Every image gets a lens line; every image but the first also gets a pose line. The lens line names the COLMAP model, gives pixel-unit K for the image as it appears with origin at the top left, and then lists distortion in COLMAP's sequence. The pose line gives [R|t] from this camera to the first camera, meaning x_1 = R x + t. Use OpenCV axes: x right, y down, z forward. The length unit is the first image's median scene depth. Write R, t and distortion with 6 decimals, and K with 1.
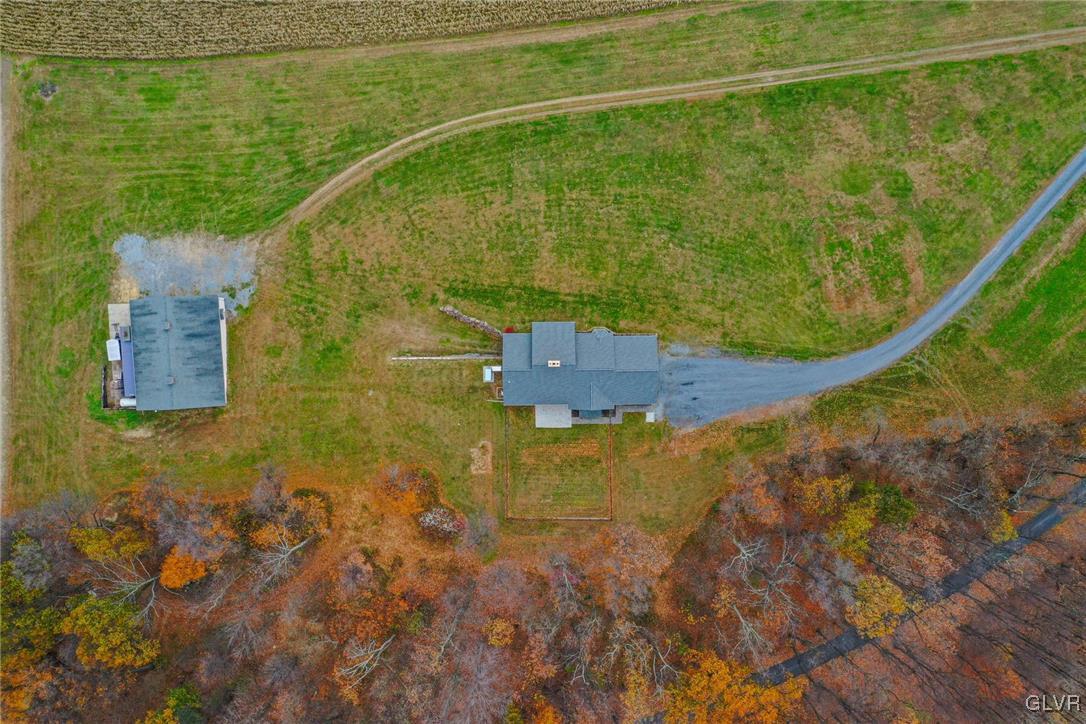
lens RADIAL K [[850.8, 0, 539.4], [0, 850.8, 361.9], [0, 0, 1]] dist [-0.023183, 0.007545]
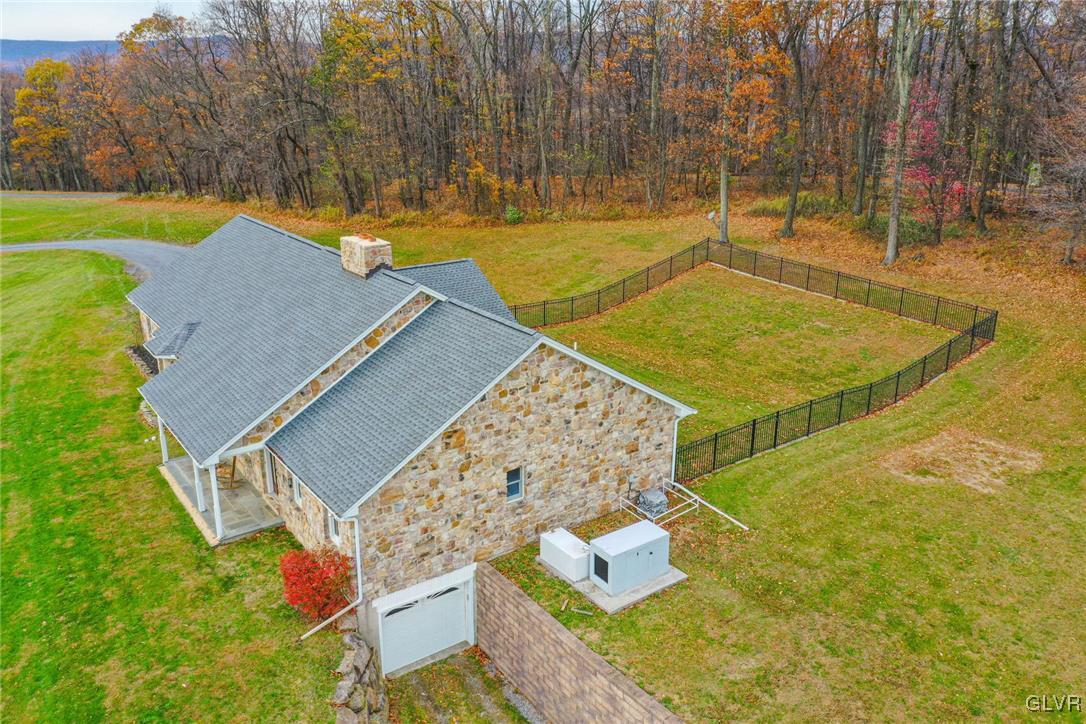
lens RADIAL K [[850.8, 0, 539.4], [0, 850.8, 361.9], [0, 0, 1]] dist [-0.023183, 0.007545]
pose [[-0.579414, -0.264993, 0.770752, -0.155049], [0.814818, -0.210070, 0.540317, -0.072336], [0.018732, 0.941090, 0.337638, 0.880922]]
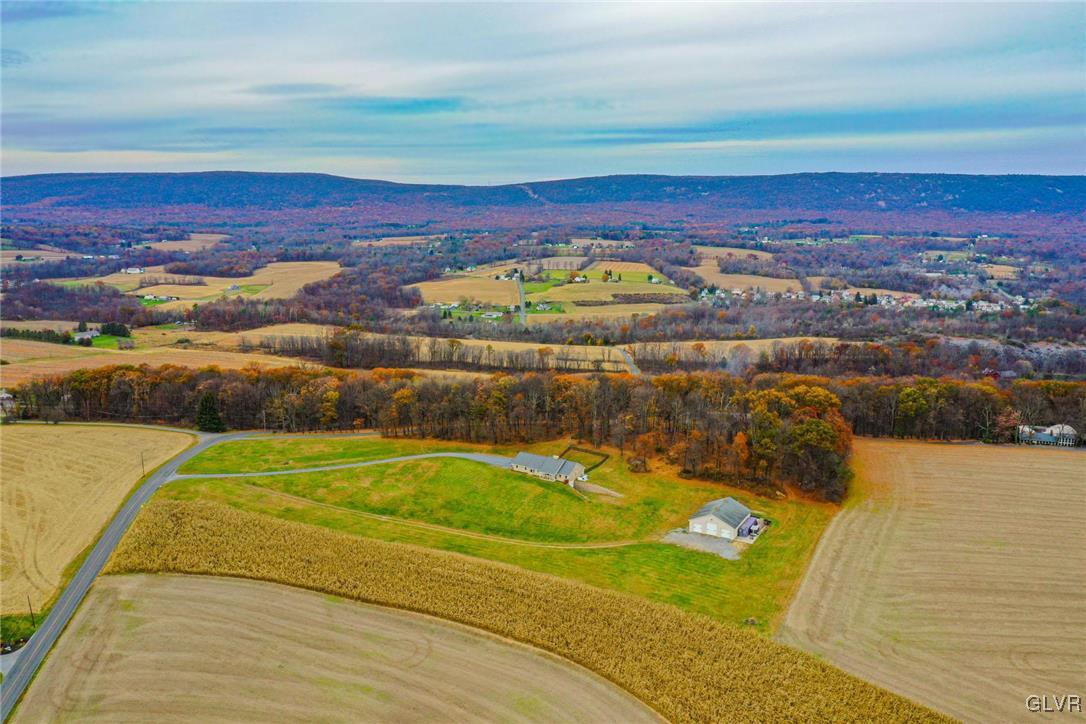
lens RADIAL K [[850.8, 0, 539.4], [0, 850.8, 361.9], [0, 0, 1]] dist [-0.023183, 0.007545]
pose [[-0.838269, -0.100942, 0.535833, -1.048543], [0.545024, -0.183874, 0.818009, -1.690564], [0.015954, 0.977753, 0.209152, 0.251325]]
